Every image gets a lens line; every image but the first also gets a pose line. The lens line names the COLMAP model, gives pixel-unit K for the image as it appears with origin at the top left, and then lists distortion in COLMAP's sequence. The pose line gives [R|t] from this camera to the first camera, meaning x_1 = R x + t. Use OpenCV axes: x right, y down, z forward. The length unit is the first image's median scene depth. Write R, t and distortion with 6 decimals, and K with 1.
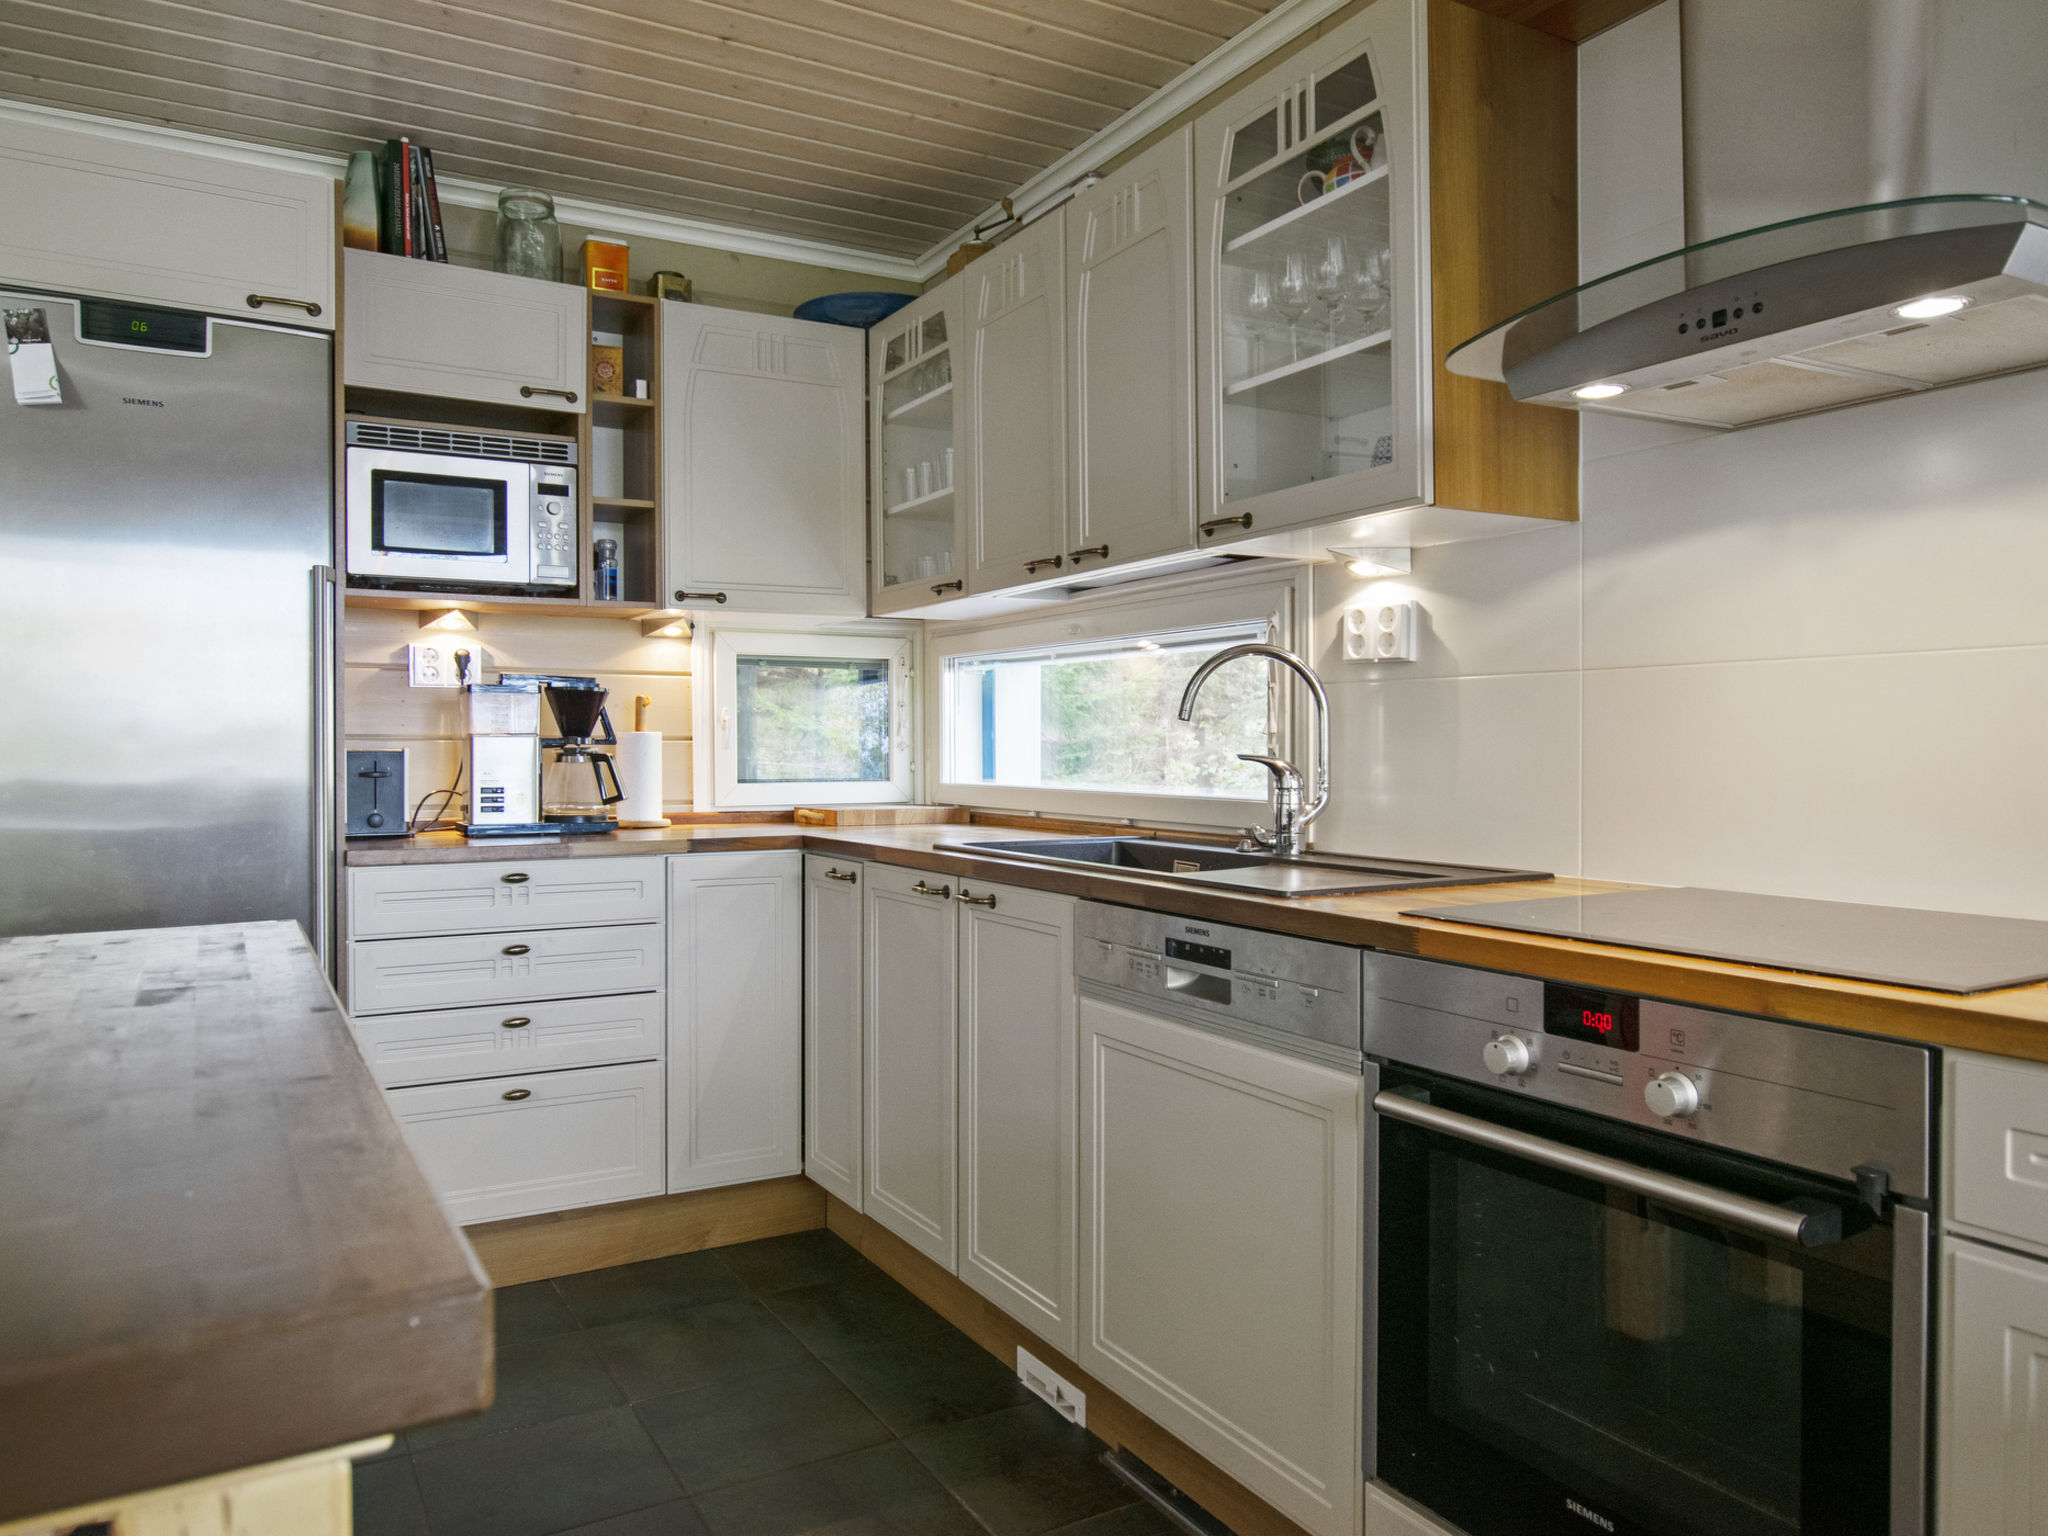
lens RADIAL K [[1410.3, 0, 1024.0], [0, 1410.3, 768.0], [0, 0, 1]] dist [-0.002932, 0.002724]
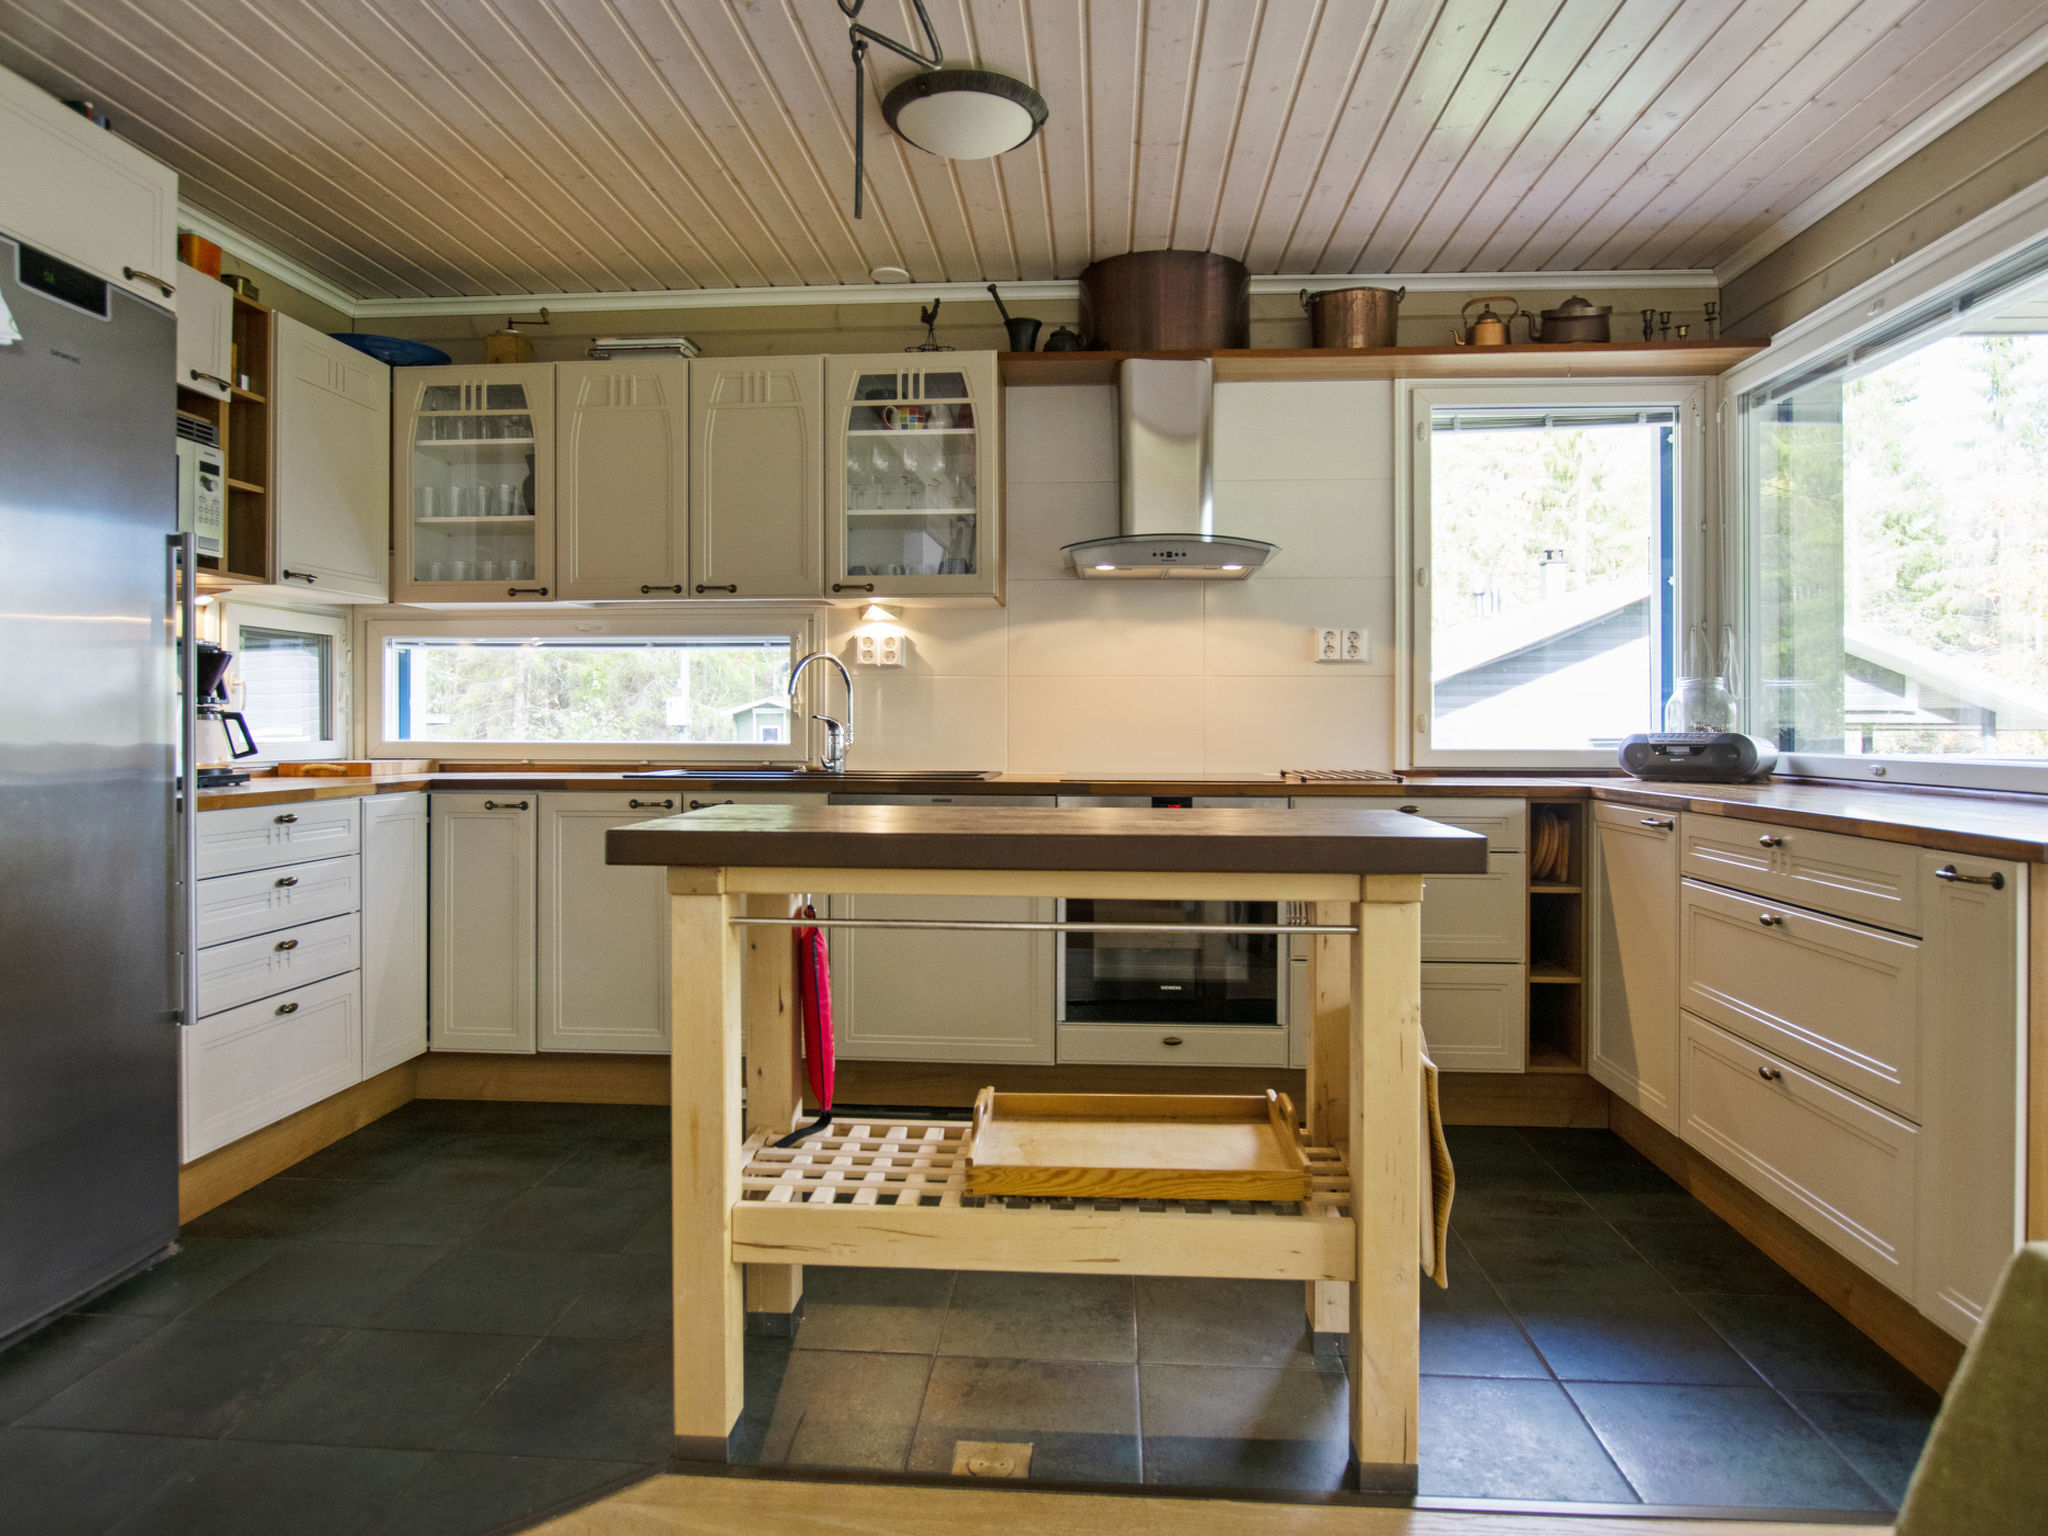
lens RADIAL K [[1276.2, 0, 1021.6], [0, 1276.2, 755.7], [0, 0, 1]] dist [0.001389, -0.000379]
pose [[0.548104, -0.016473, 0.836248, -0.852239], [0.012102, 0.999858, 0.011763, 0.020603], [-0.836323, 0.003673, 0.548225, -0.063077]]
